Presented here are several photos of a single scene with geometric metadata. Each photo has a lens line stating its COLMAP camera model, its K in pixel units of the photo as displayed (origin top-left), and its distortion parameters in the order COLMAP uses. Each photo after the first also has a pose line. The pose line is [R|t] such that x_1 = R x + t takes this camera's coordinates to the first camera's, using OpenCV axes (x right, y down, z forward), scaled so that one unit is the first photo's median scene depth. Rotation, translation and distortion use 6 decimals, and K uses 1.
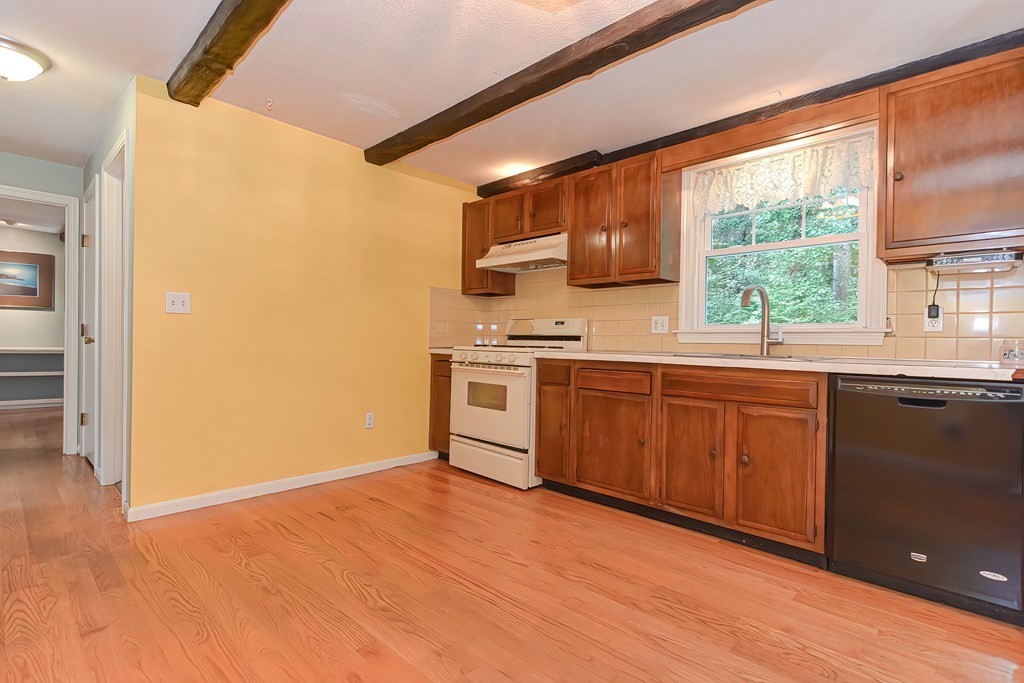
lens RADIAL K [[491.6, 0, 510.7], [0, 491.6, 346.8], [0, 0, 1]] dist [0.003522, 0.000318]
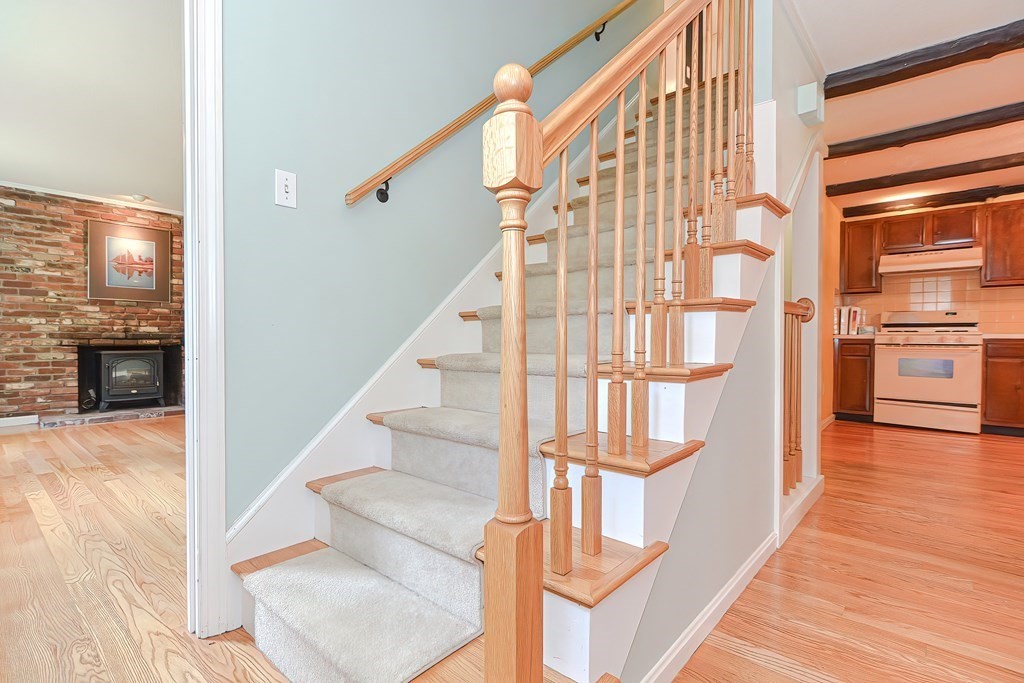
lens RADIAL K [[491.6, 0, 510.7], [0, 491.6, 346.8], [0, 0, 1]] dist [0.003522, 0.000318]
pose [[0.998906, -0.016732, 0.043666, -1.300577], [0.016302, 0.999815, 0.010188, 0.009126], [-0.043828, -0.009465, 0.998994, -0.322047]]
